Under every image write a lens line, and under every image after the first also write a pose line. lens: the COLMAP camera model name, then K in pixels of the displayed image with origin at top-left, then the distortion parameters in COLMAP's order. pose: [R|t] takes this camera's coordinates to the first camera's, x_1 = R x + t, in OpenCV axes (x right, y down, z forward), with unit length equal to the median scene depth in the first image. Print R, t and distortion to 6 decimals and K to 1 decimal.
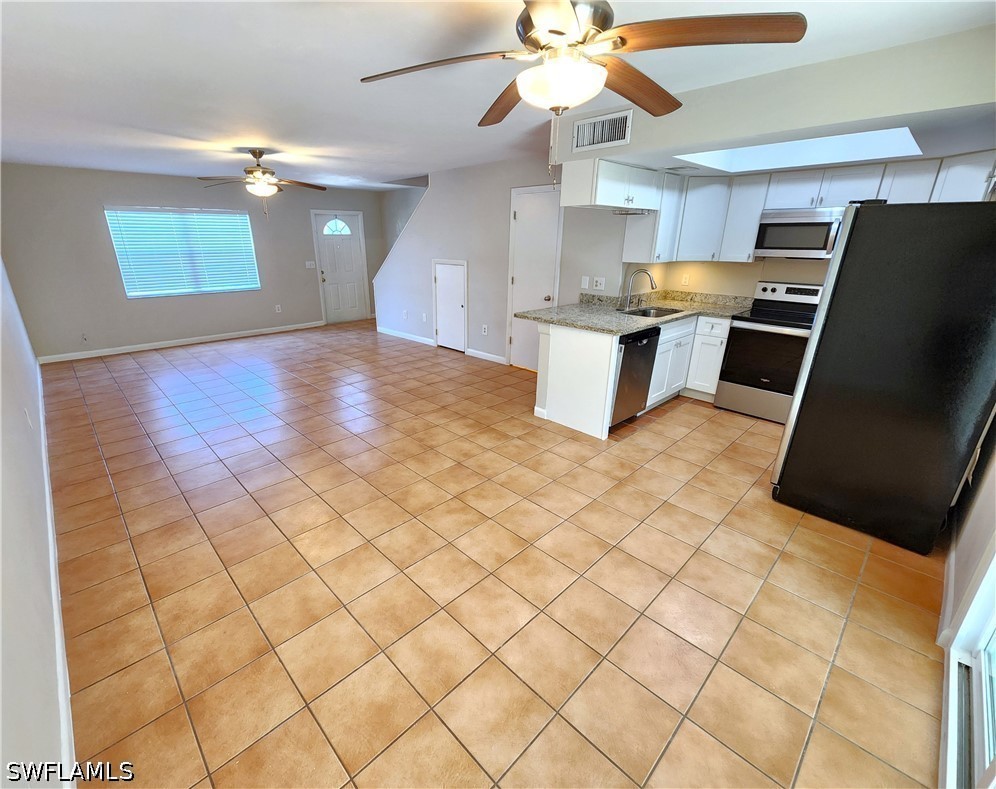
lens RADIAL K [[443.5, 0, 468.5], [0, 443.5, 394.1], [0, 0, 1]] dist [0.008150, 0.000499]
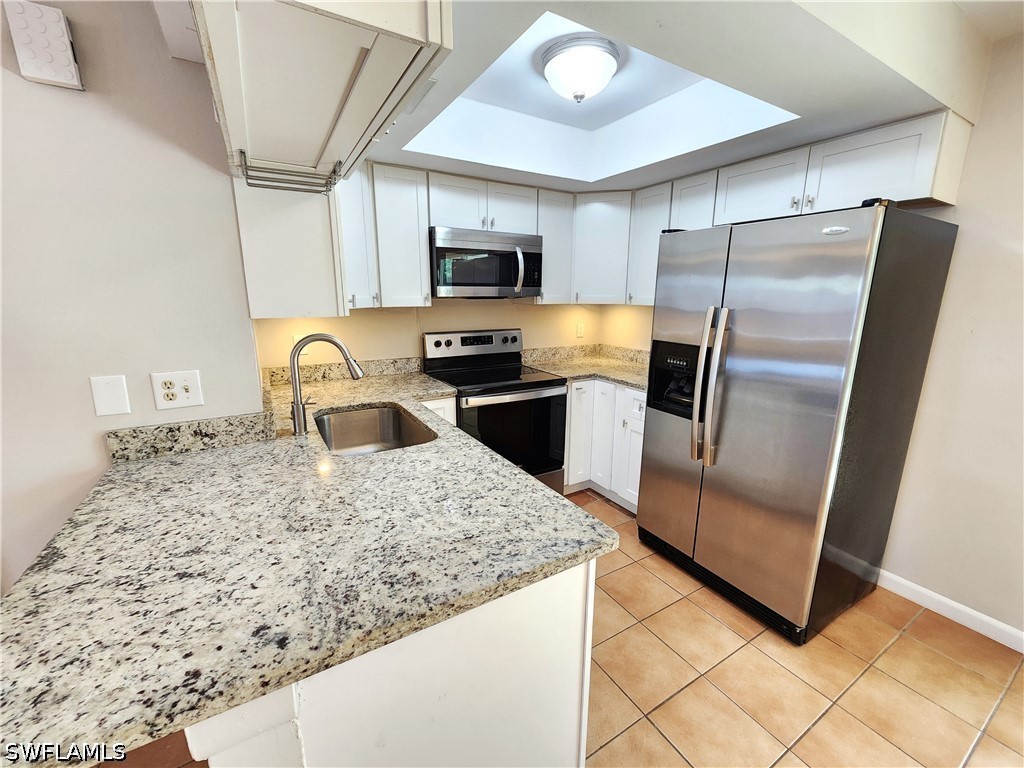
lens RADIAL K [[417.3, 0, 513.7], [0, 417.3, 386.0], [0, 0, 1]] dist [0.002435, -0.000284]
pose [[0.210173, -0.218816, 0.952863, 0.061208], [0.325901, 0.934567, 0.142730, -0.231221], [-0.921746, 0.280541, 0.267733, 0.747595]]
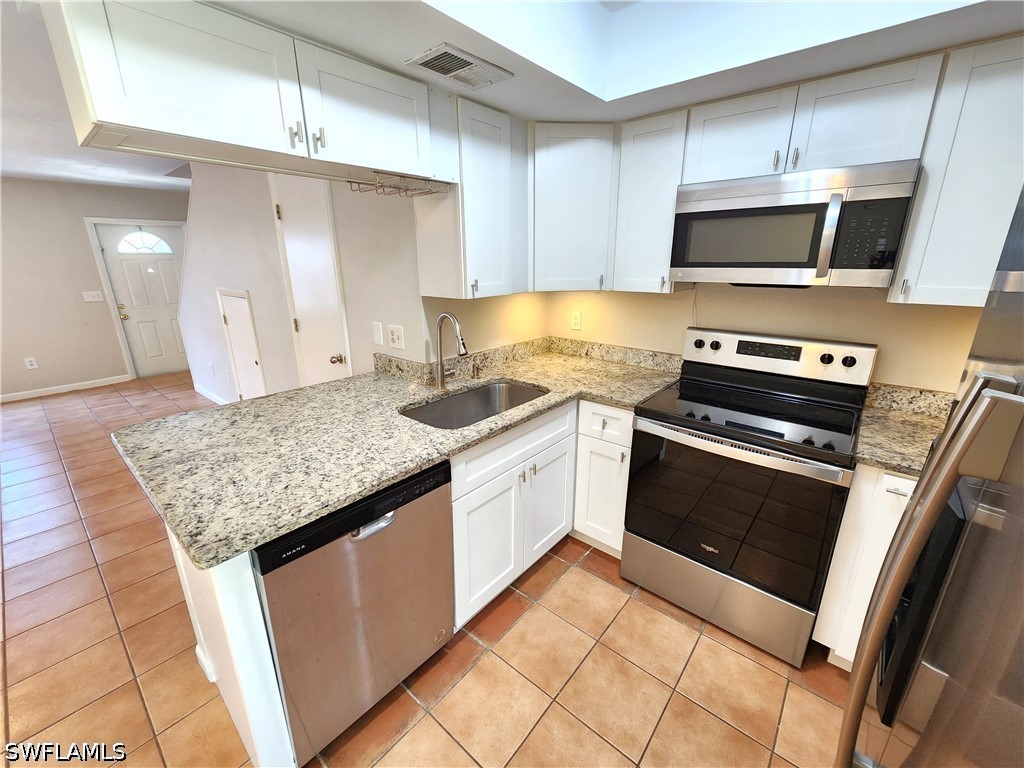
lens RADIAL K [[417.3, 0, 512.0], [0, 417.3, 385.6], [0, 0, 1]] dist [0.002435, -0.000284]
pose [[0.992888, -0.042798, 0.111097, 0.398221], [0.047912, 0.997892, -0.043777, -0.177884], [-0.108989, 0.048789, 0.992845, 0.551595]]
